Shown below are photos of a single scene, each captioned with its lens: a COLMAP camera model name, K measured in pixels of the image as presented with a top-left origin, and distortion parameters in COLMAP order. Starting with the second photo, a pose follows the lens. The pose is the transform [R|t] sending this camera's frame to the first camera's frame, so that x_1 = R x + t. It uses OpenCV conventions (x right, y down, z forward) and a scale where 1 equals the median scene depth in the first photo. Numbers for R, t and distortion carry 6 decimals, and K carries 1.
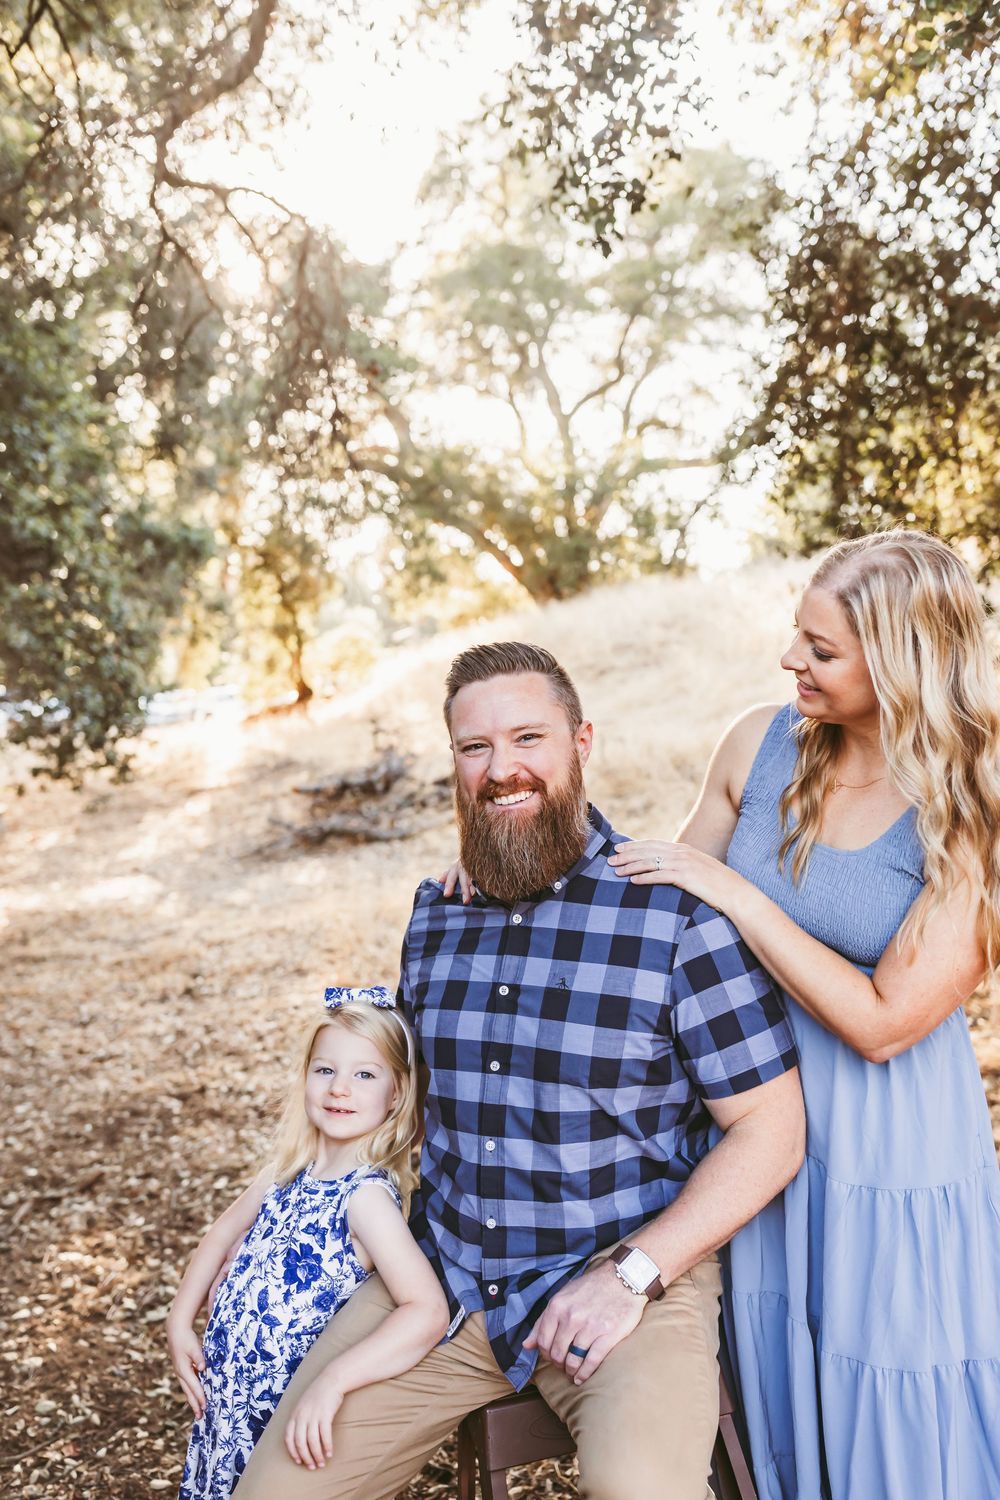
lens RADIAL K [[1468.4, 0, 508.3], [0, 1468.4, 755.5], [0, 0, 1]] dist [0.008905, 0.000000]
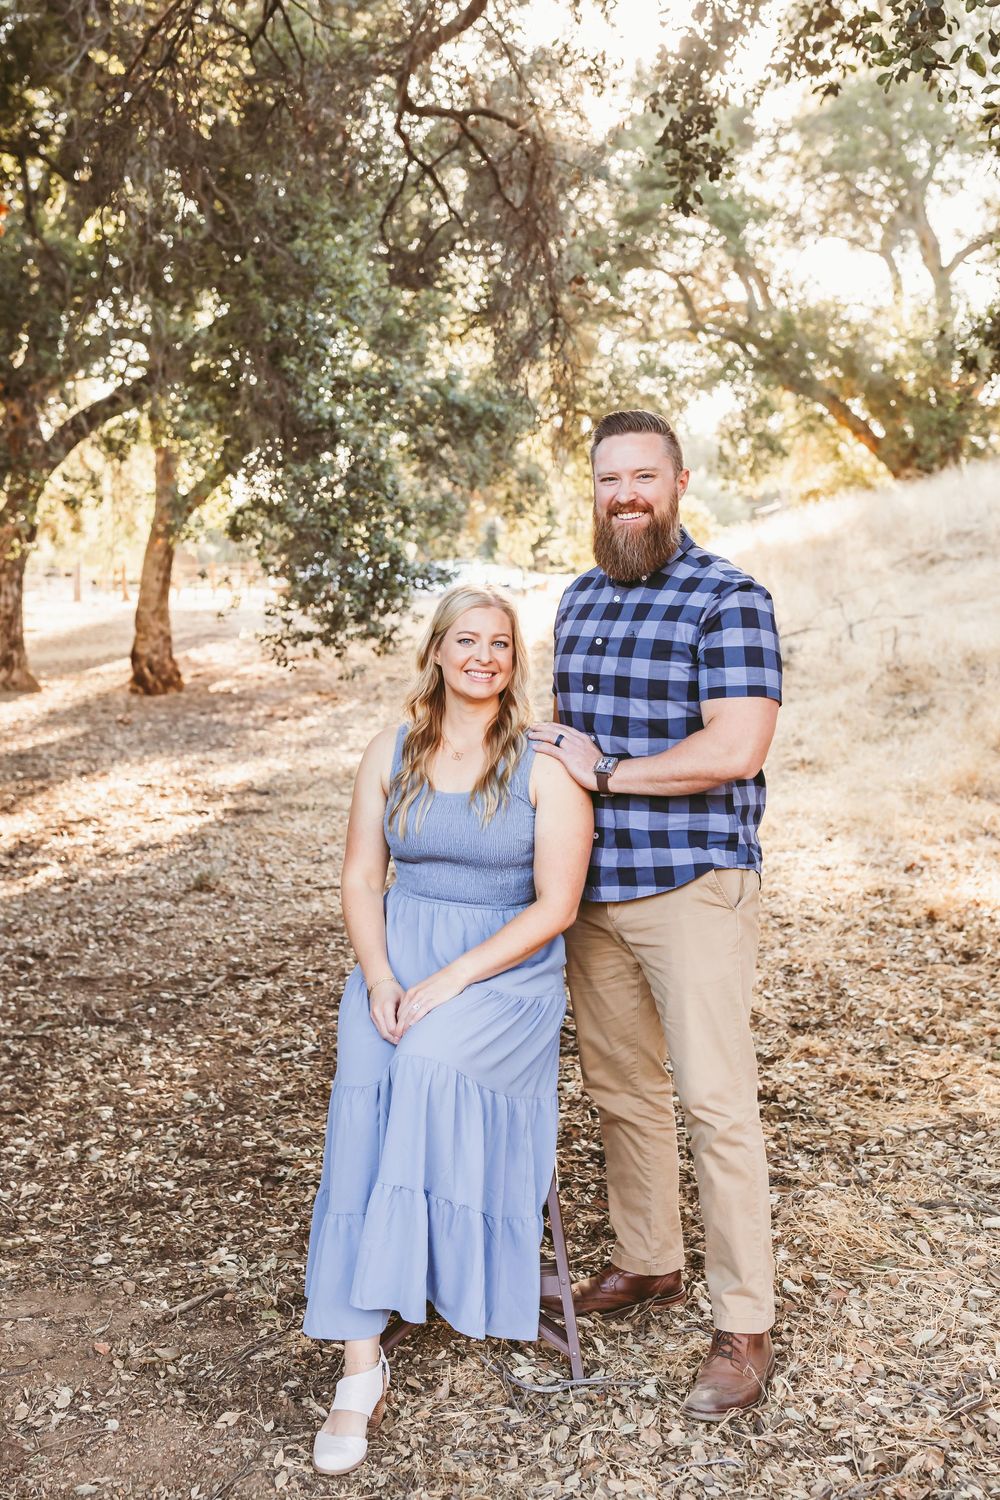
lens RADIAL K [[1624.6, 0, 426.9], [0, 1624.6, 666.2], [0, 0, 1]] dist [0.012003, 0.000000]
pose [[0.958845, 0.057777, -0.277989, 0.095178], [-0.053060, 0.998292, 0.024467, 0.000848], [0.278927, -0.008710, 0.960273, -0.122000]]
